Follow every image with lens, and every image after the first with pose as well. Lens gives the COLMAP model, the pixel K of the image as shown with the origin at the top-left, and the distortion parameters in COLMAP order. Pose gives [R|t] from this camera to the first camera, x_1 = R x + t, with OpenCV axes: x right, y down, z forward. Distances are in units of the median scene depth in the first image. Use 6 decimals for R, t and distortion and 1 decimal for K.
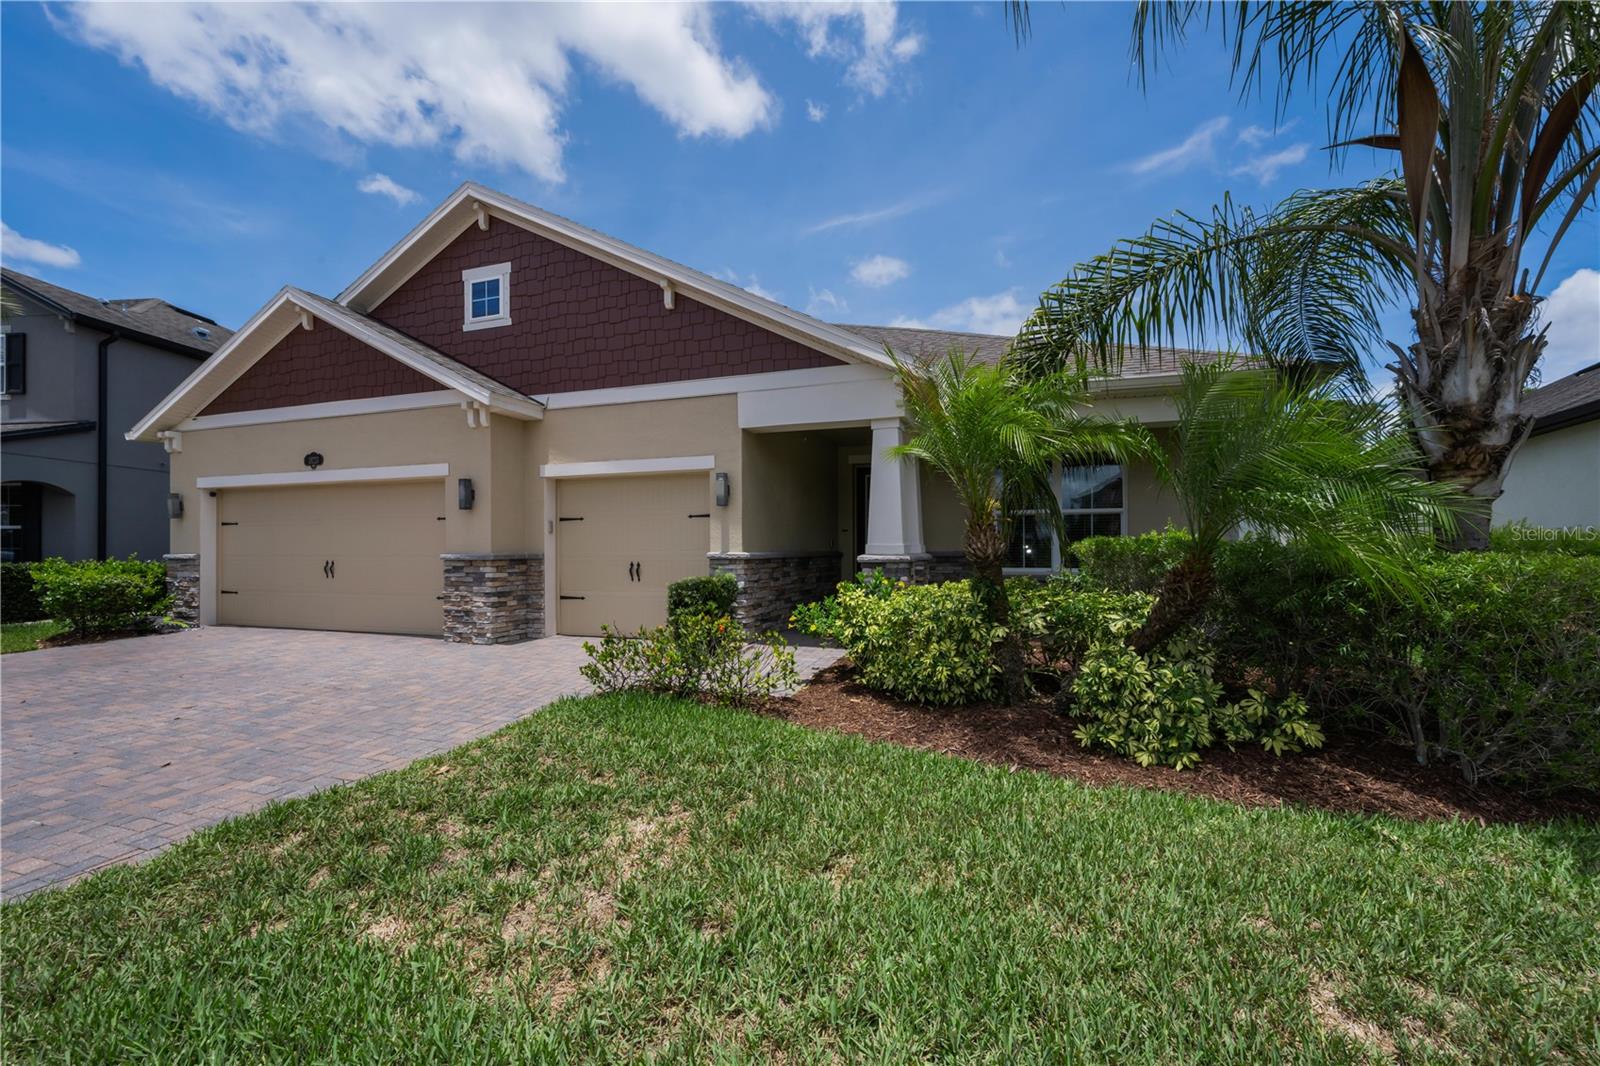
lens RADIAL K [[664.0, 0, 793.1], [0, 664.0, 544.2], [0, 0, 1]] dist [0.000488, 0.000003]
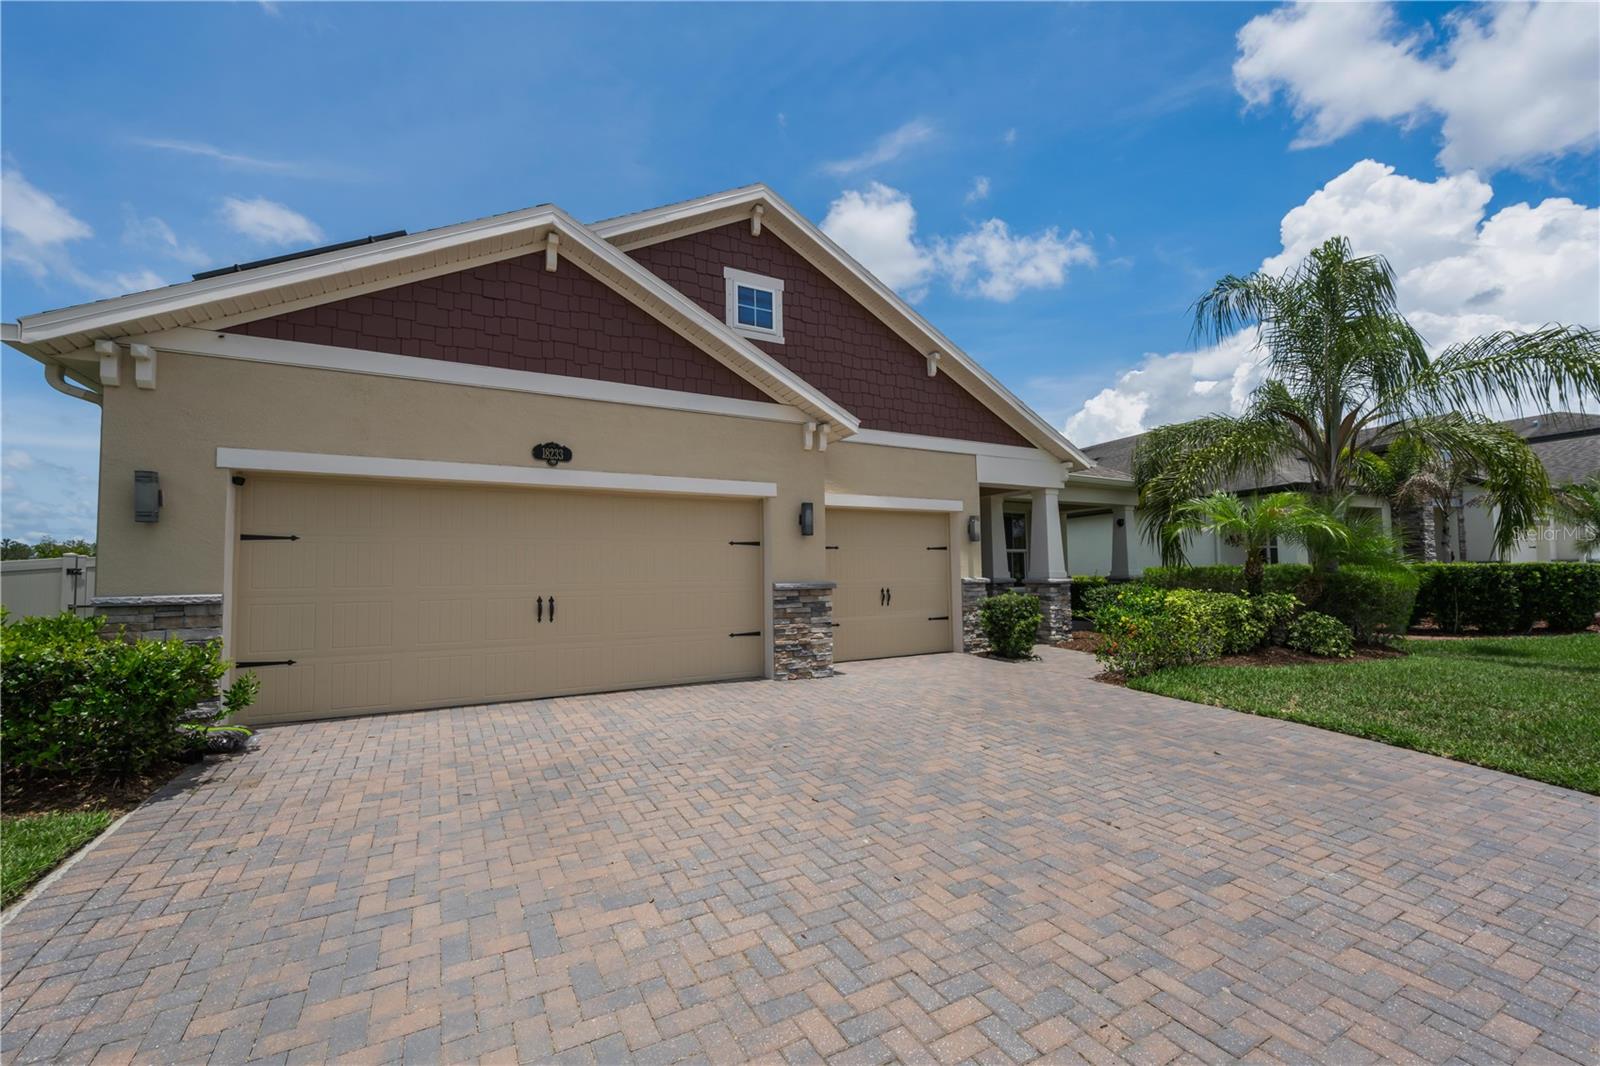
lens RADIAL K [[655.2, 0, 795.7], [0, 655.2, 543.4], [0, 0, 1]] dist [-0.000442, -0.000168]
pose [[0.666581, 0.032575, 0.744720, -1.148628], [0.008602, 0.998642, -0.051381, 0.006636], [-0.745383, 0.040656, 0.665396, 0.380234]]
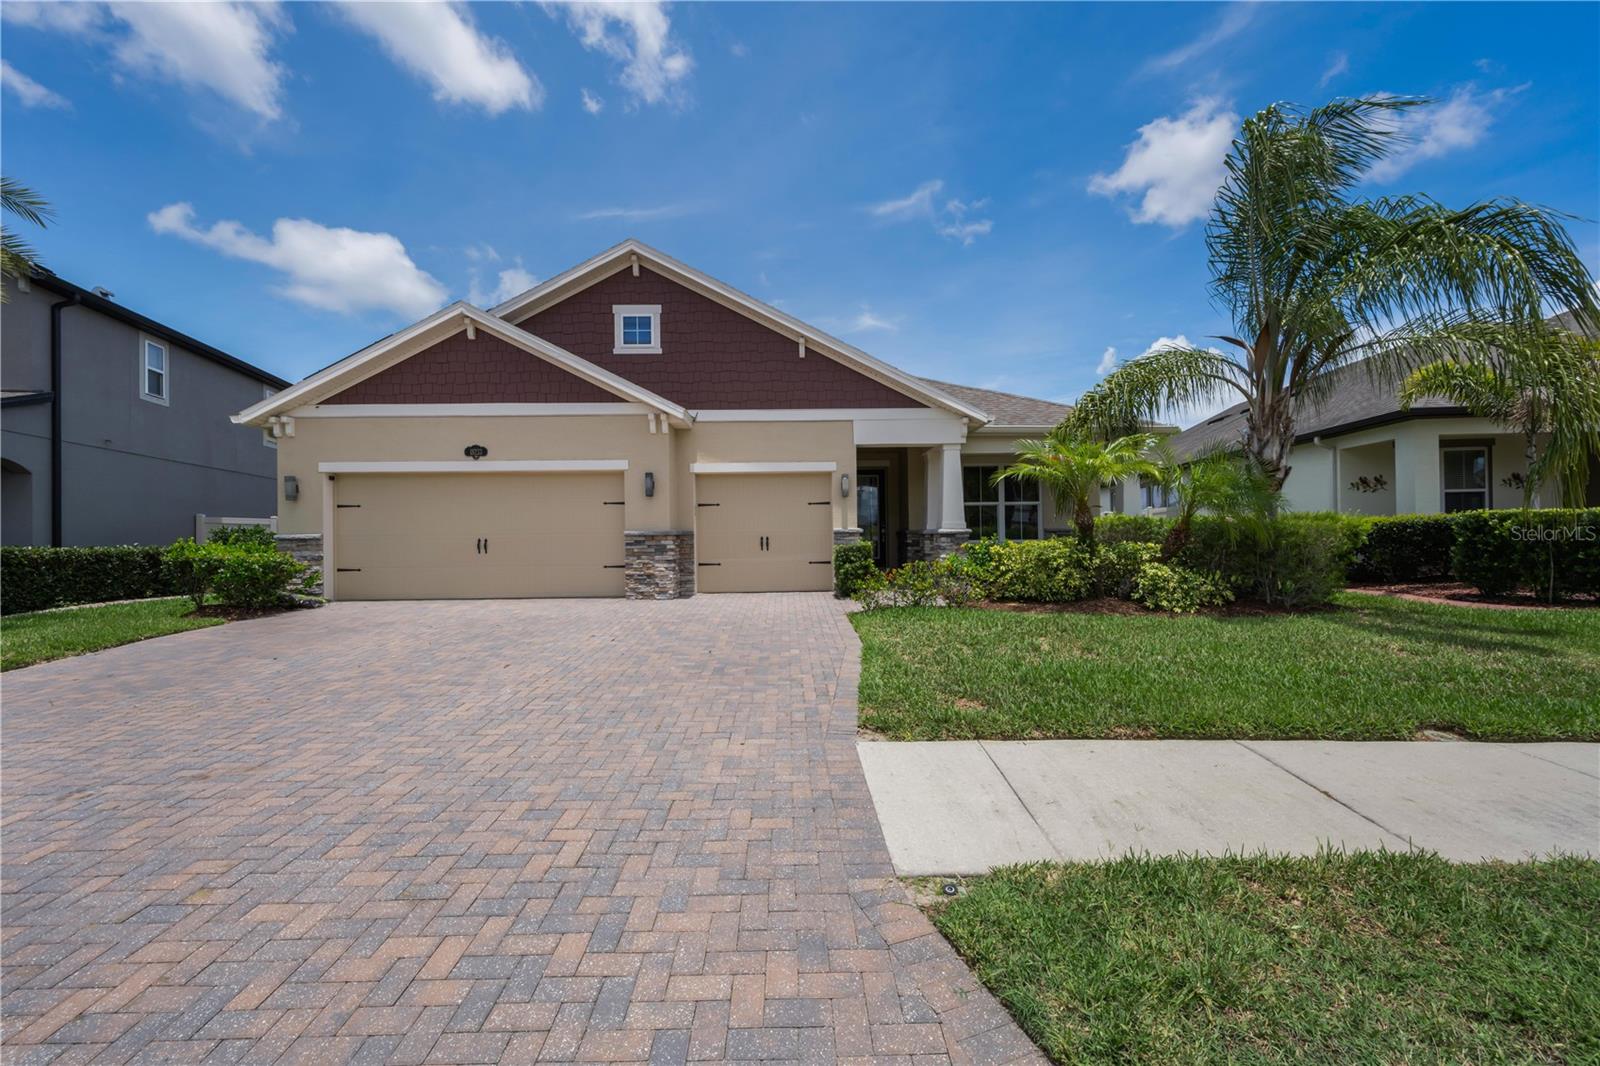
lens RADIAL K [[634.8, 0, 797.5], [0, 634.8, 538.5], [0, 0, 1]] dist [-0.000334, 0.000029]
pose [[0.937734, -0.005930, 0.347303, -0.628029], [0.005727, 0.999982, 0.001613, 0.028747], [-0.347306, 0.000477, 0.937752, -0.253974]]
